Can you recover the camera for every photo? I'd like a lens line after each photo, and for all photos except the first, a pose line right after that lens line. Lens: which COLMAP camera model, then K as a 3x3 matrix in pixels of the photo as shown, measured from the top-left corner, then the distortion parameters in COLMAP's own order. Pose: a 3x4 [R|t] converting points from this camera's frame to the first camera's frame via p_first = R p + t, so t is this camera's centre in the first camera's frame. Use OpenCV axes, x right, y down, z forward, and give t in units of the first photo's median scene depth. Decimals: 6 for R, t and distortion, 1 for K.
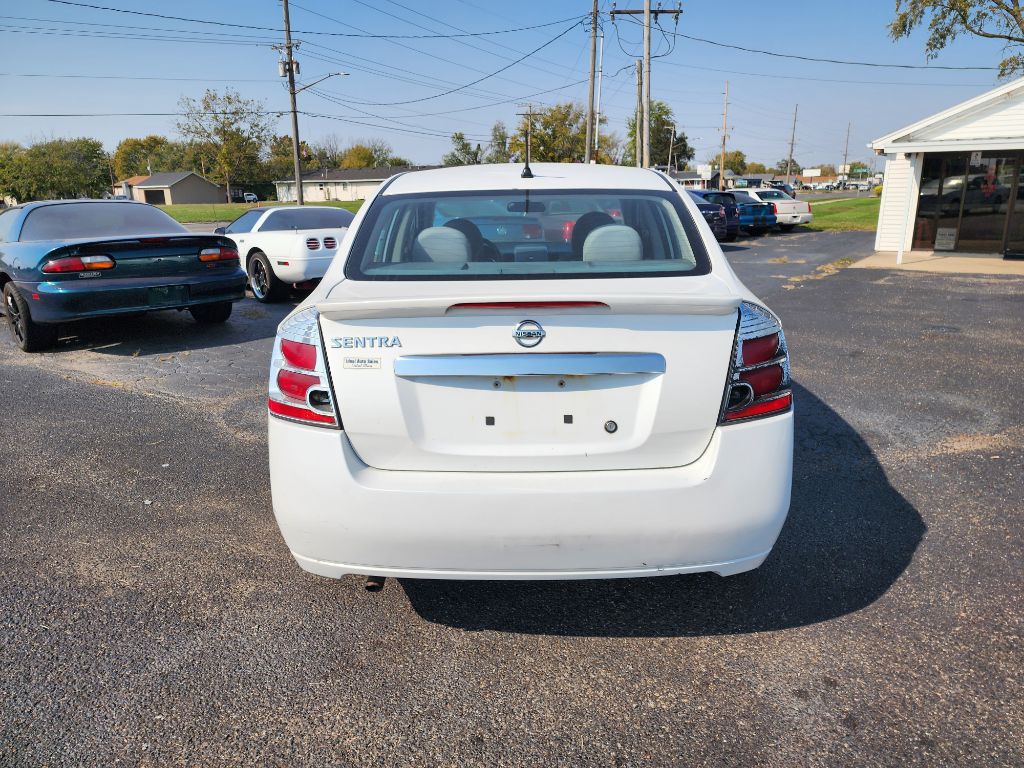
lens RADIAL K [[687.3, 0, 525.3], [0, 687.3, 389.8], [0, 0, 1]] dist [0.066561, -0.053472]
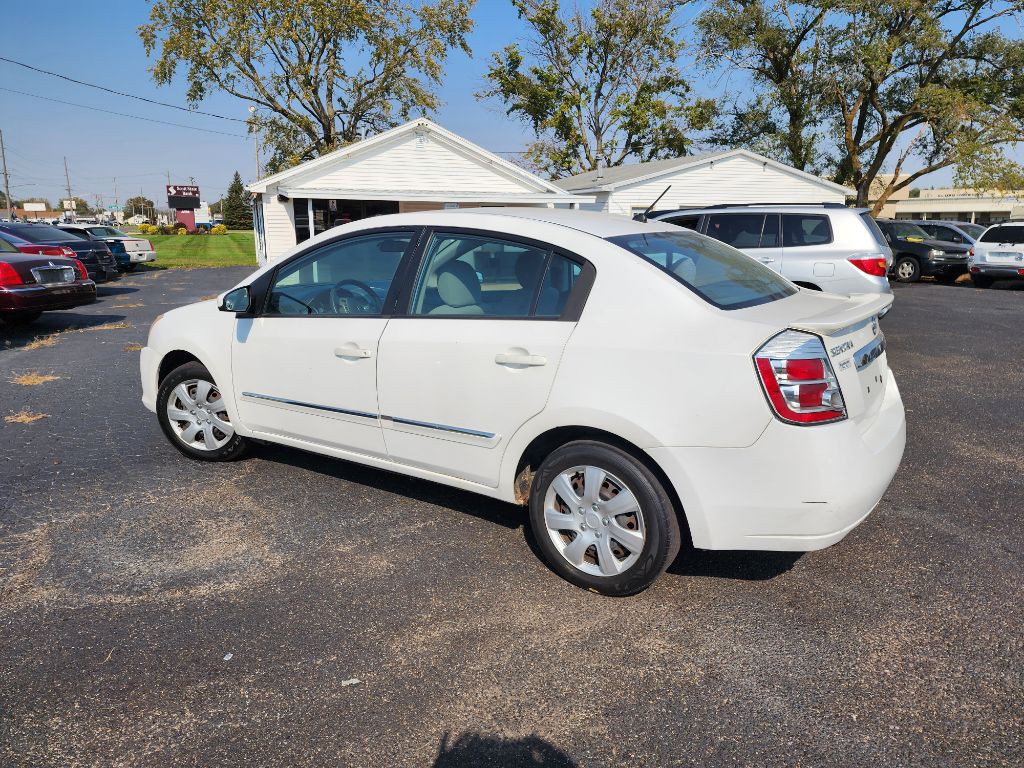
lens RADIAL K [[687.0, 0, 527.6], [0, 687.0, 379.8], [0, 0, 1]] dist [0.078148, -0.067117]
pose [[0.545023, -0.172840, 0.820412, -0.082607], [0.225274, 0.972726, 0.055274, -0.010935], [-0.807590, 0.154692, 0.569095, 0.037298]]
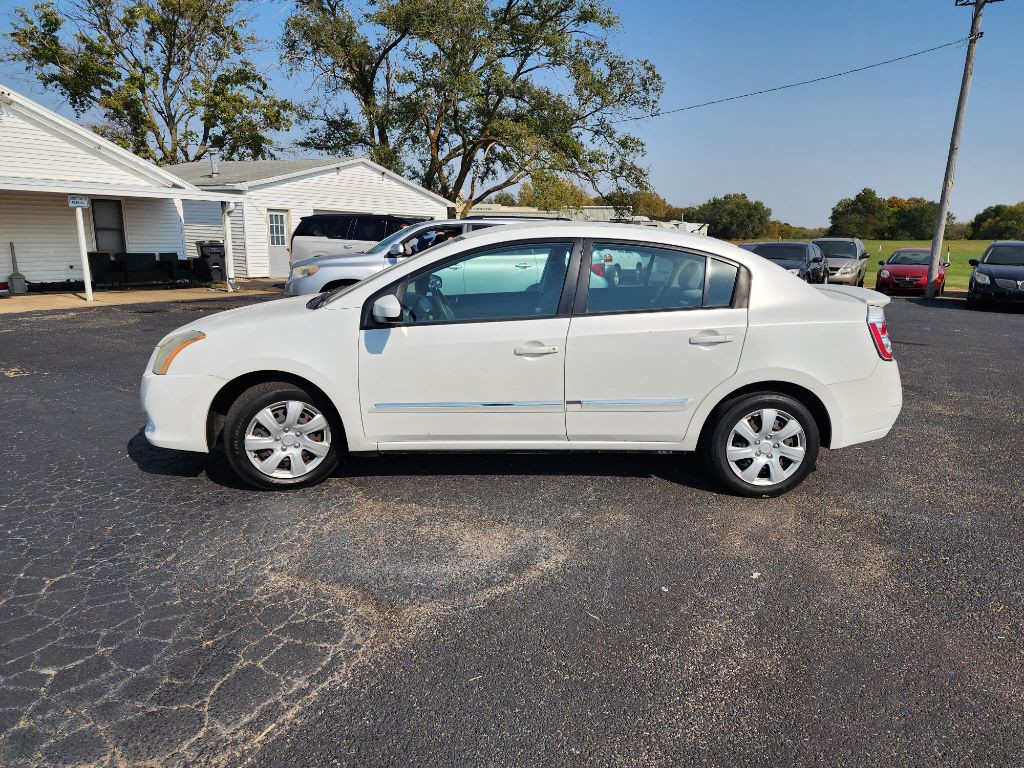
lens RADIAL K [[689.1, 0, 527.4], [0, 689.1, 396.4], [0, 0, 1]] dist [0.071768, -0.063977]
pose [[-0.053195, -0.219374, 0.974190, -0.119717], [0.256201, 0.939917, 0.225646, -0.030816], [-0.965159, 0.261592, 0.006205, 0.107112]]
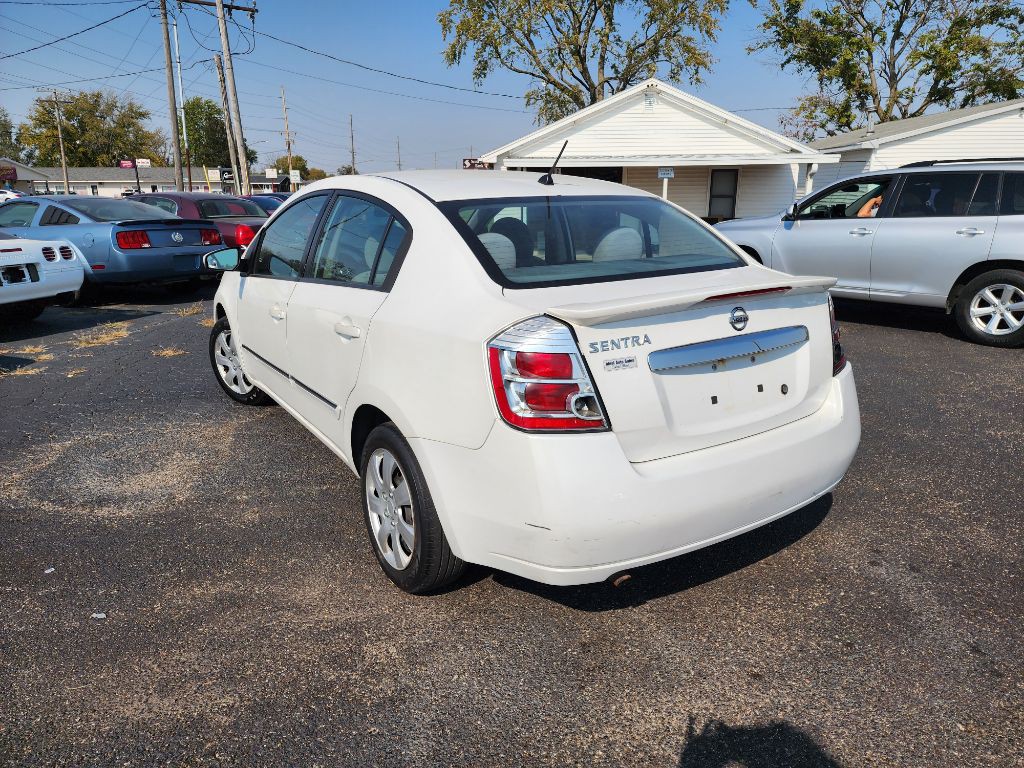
lens RADIAL K [[687.0, 0, 527.6], [0, 687.0, 379.8], [0, 0, 1]] dist [0.078148, -0.067117]
pose [[0.827658, -0.140014, 0.543487, -0.045970], [0.150999, 0.988227, 0.024636, -0.003050], [-0.540538, 0.061676, 0.839056, 0.010431]]
